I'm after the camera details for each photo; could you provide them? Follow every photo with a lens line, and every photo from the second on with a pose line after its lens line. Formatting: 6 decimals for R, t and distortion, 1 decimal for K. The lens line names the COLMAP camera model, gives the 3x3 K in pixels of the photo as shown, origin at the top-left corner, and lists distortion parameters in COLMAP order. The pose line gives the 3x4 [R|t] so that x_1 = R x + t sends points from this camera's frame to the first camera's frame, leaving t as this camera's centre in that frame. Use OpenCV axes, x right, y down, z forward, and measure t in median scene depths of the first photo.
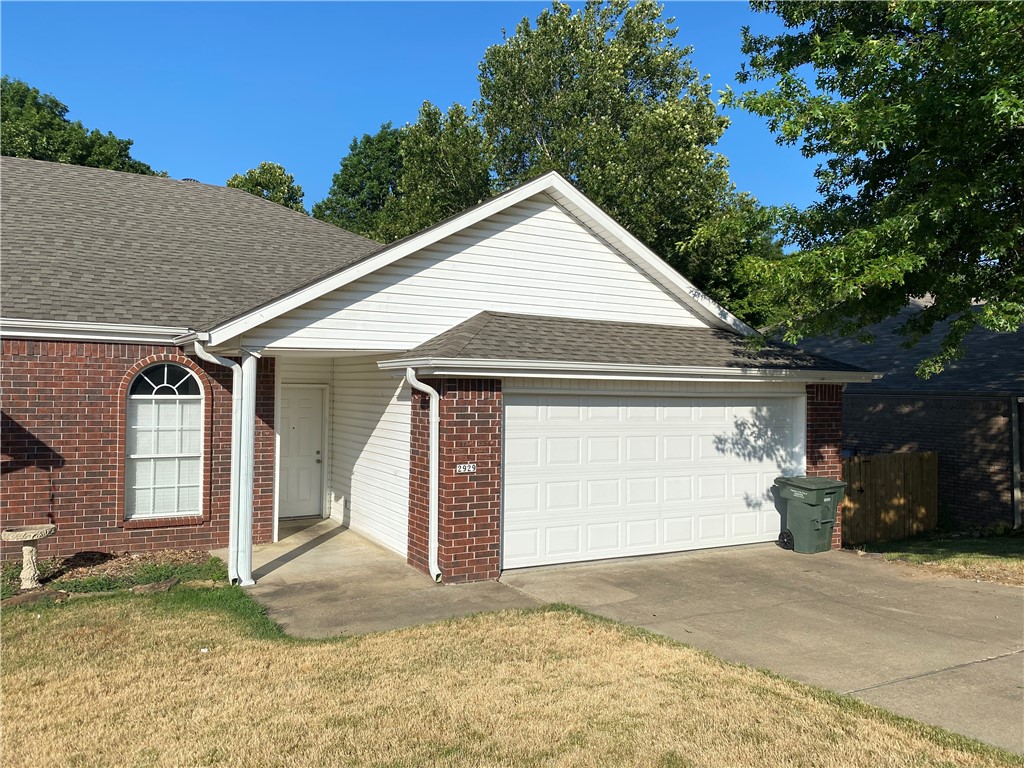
lens RADIAL K [[801.5, 0, 515.0], [0, 801.5, 382.9], [0, 0, 1]] dist [0.008024, -0.010634]
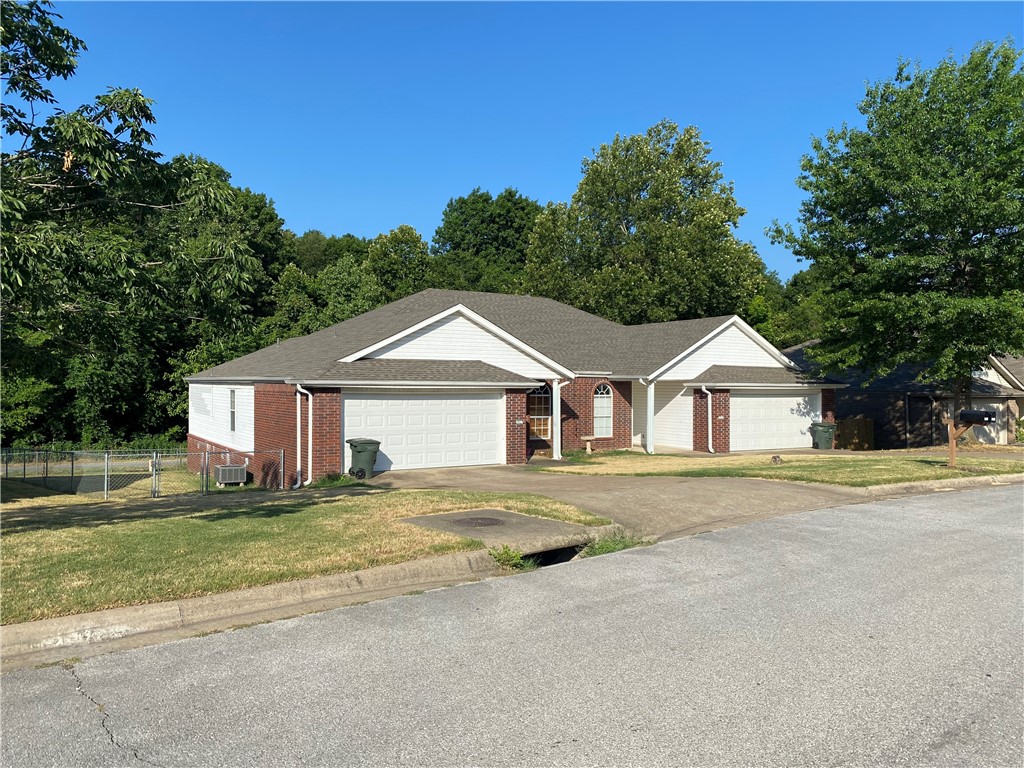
lens RADIAL K [[801.5, 0, 510.8], [0, 801.5, 389.0], [0, 0, 1]] dist [0.008024, -0.010634]
pose [[0.999146, -0.009243, 0.040275, -0.817108], [0.008656, 0.999854, 0.014720, -0.047648], [-0.040405, -0.014359, 0.999080, -1.709813]]
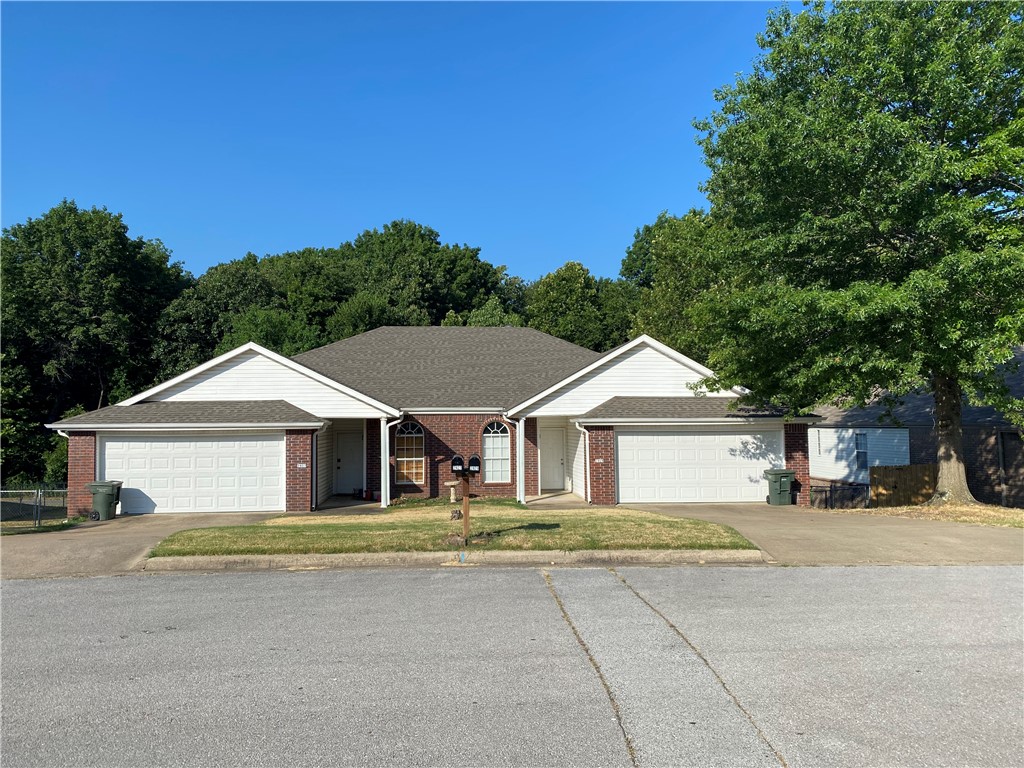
lens RADIAL K [[801.5, 0, 506.5], [0, 801.5, 382.9], [0, 0, 1]] dist [0.008024, -0.010634]
pose [[0.912653, -0.045643, -0.406179, 0.574099], [0.028688, 0.998448, -0.047738, -0.022179], [0.407728, 0.031916, 0.912546, -1.182295]]
